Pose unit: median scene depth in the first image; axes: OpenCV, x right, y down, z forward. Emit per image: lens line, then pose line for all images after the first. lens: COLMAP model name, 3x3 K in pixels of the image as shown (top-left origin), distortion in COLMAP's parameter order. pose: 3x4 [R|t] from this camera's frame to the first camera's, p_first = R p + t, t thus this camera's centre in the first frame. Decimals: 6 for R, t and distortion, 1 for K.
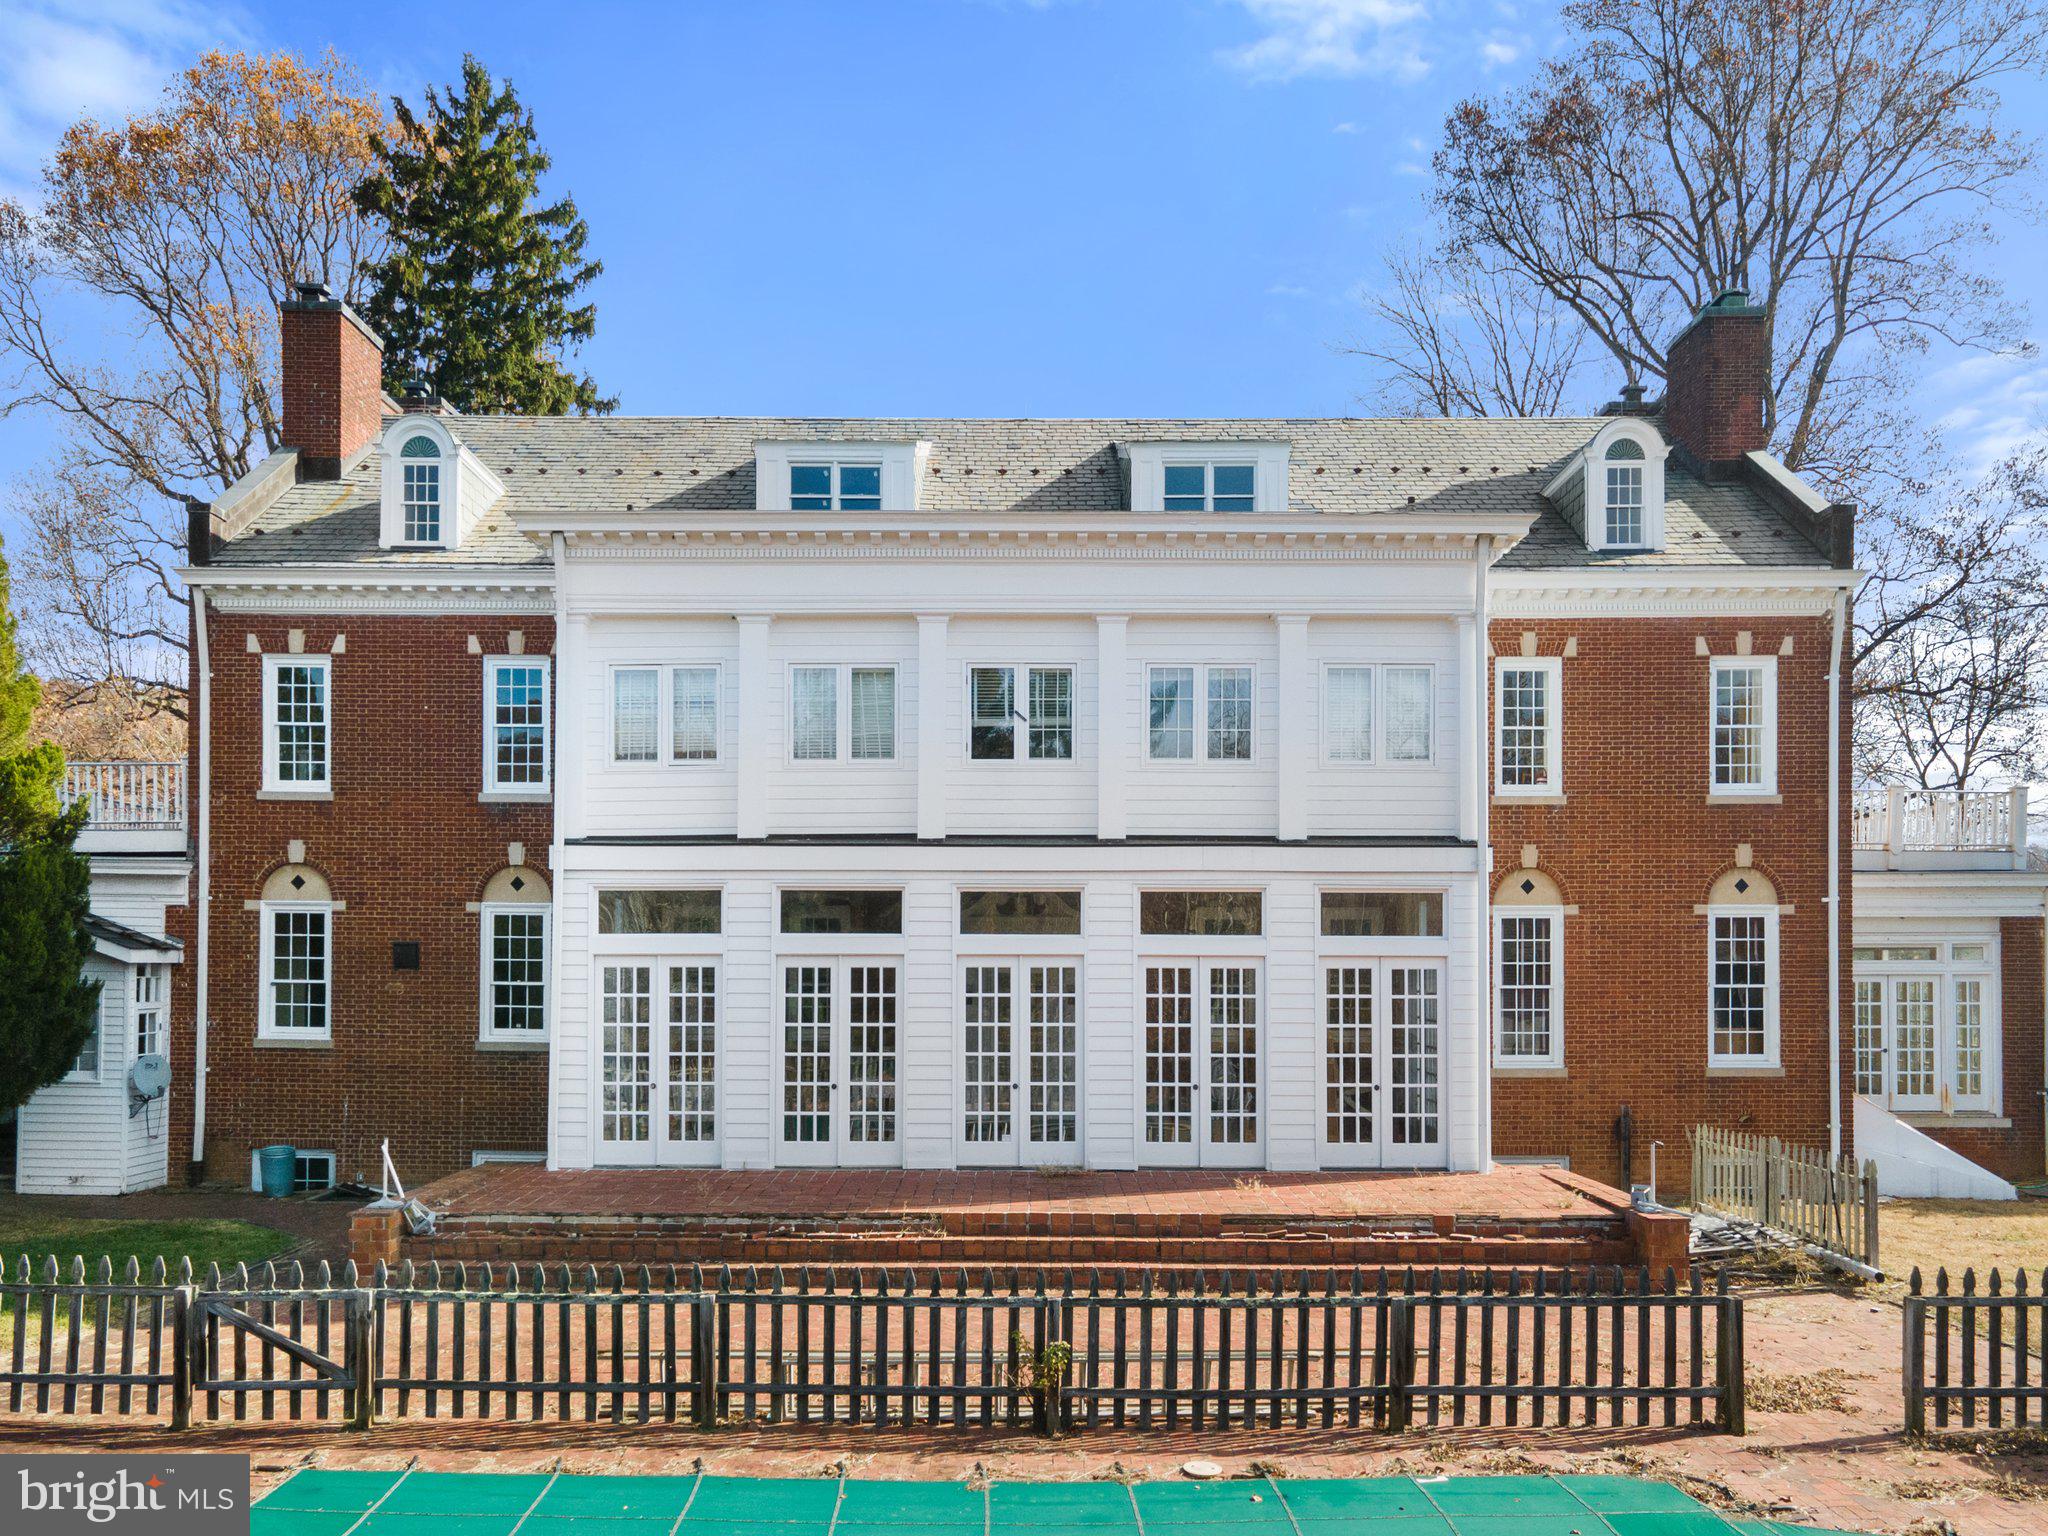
lens RADIAL K [[1705.3, 0, 1026.9], [0, 1705.3, 840.1], [0, 0, 1]] dist [0.013138, 0.002047]
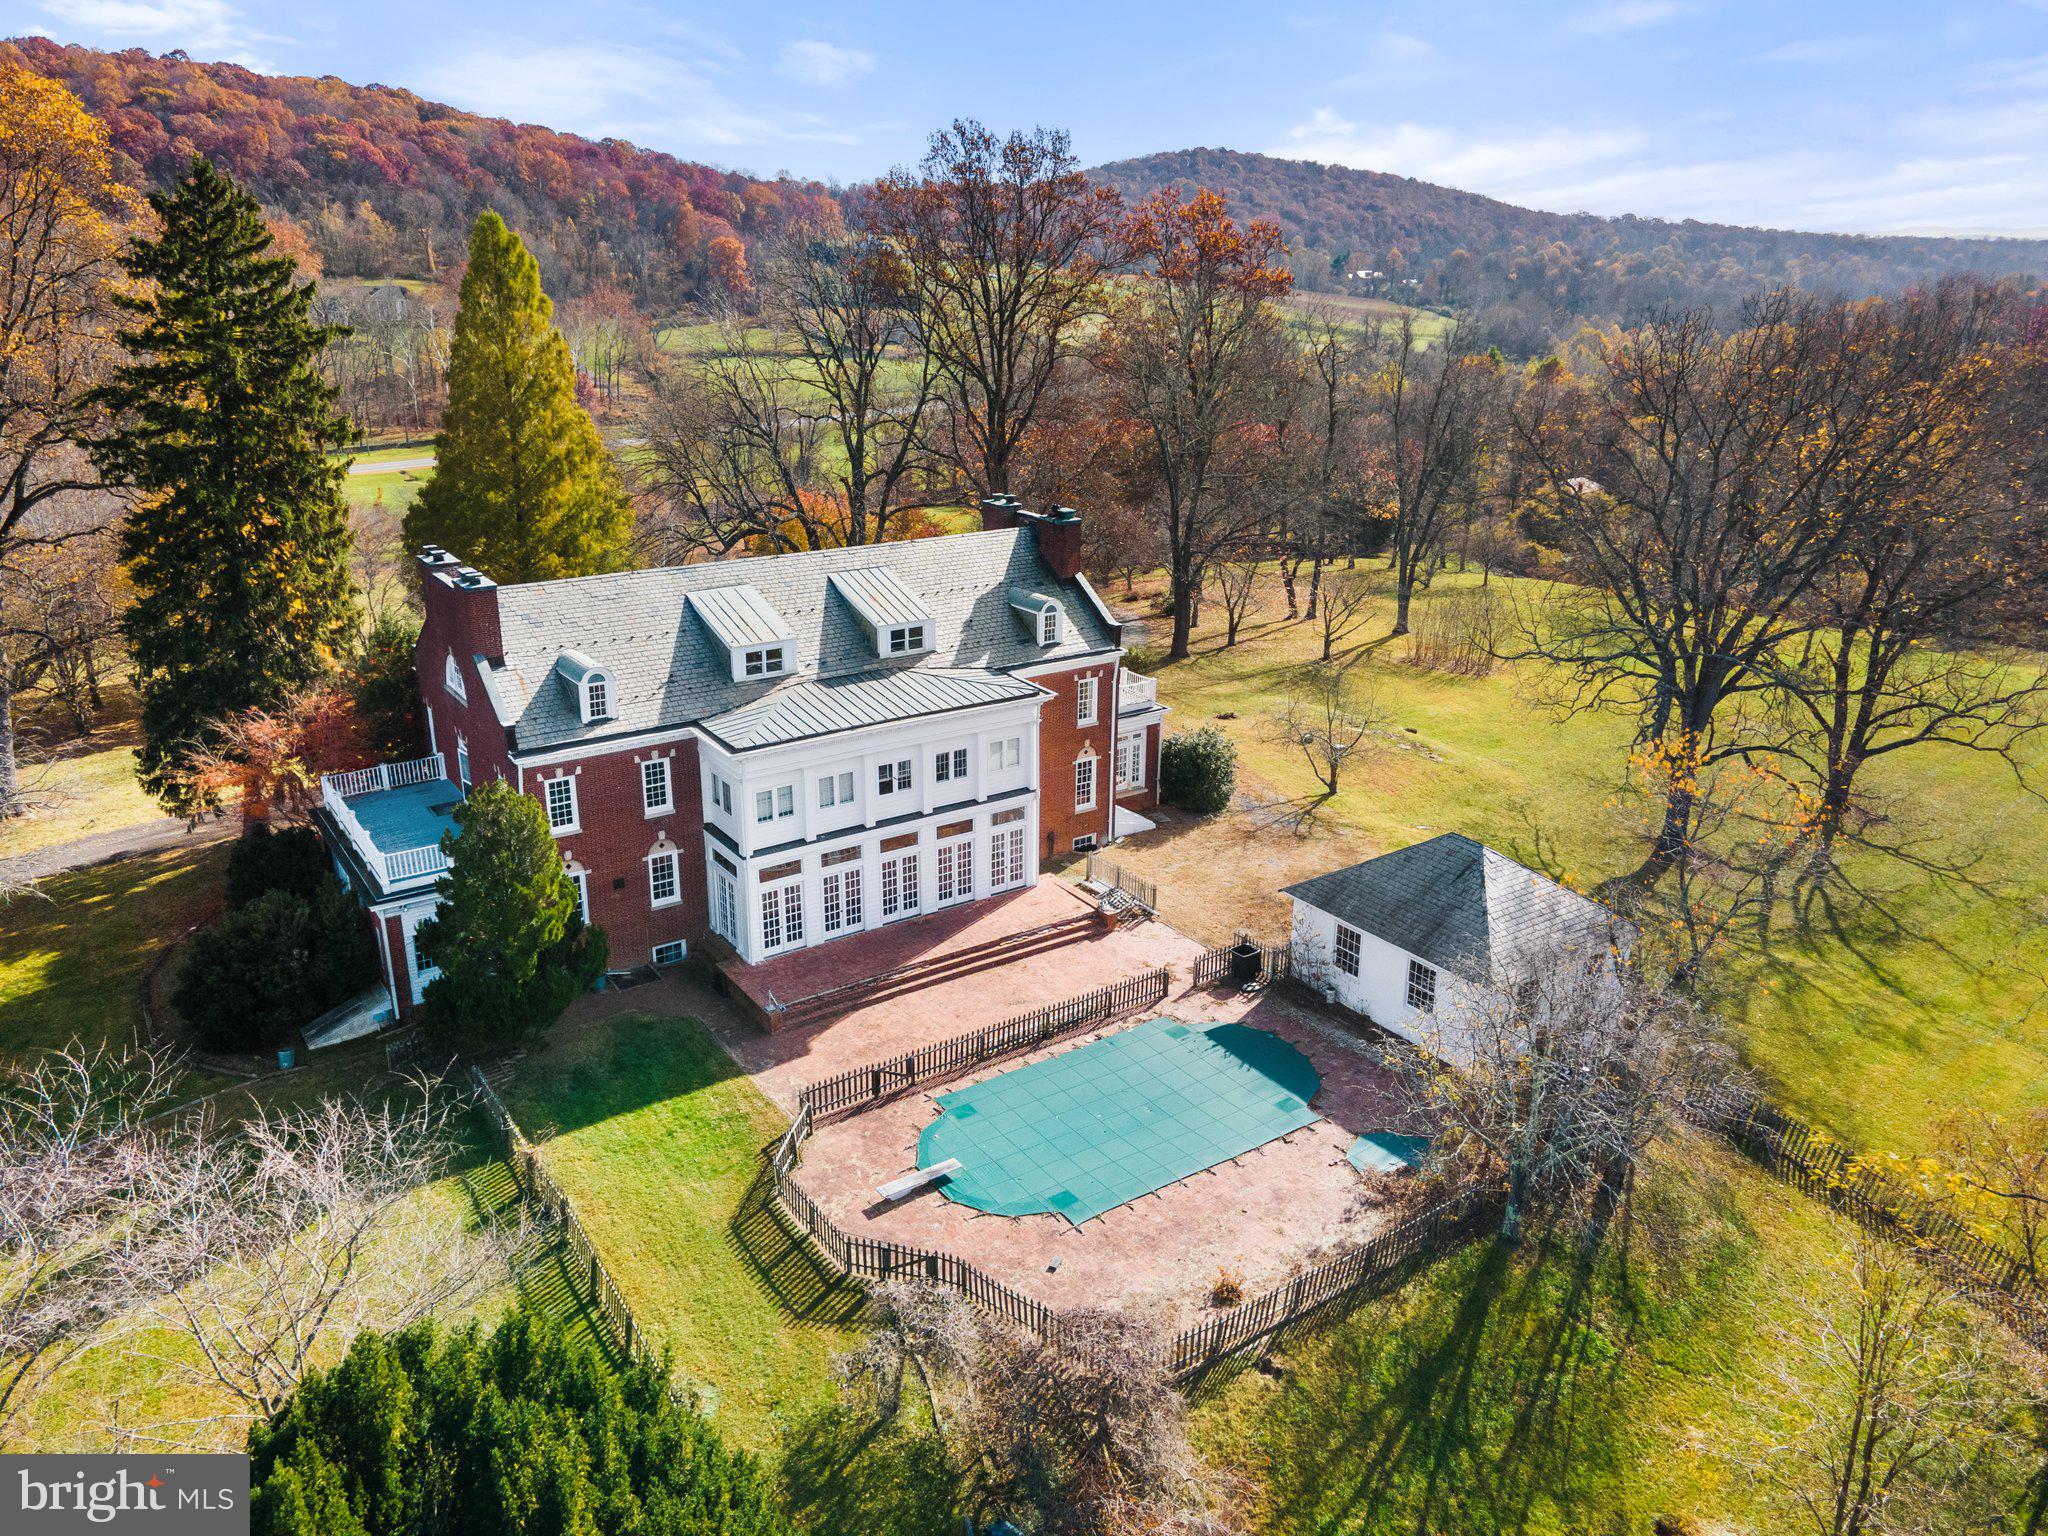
lens RADIAL K [[1450.0, 0, 1027.4], [0, 1450.0, 756.9], [0, 0, 1]] dist [0.005527, -0.004791]
pose [[0.840920, -0.204717, 0.500944, -1.005272], [0.003107, 0.927497, 0.373817, -0.992180], [-0.541151, -0.312794, 0.780587, -0.968565]]
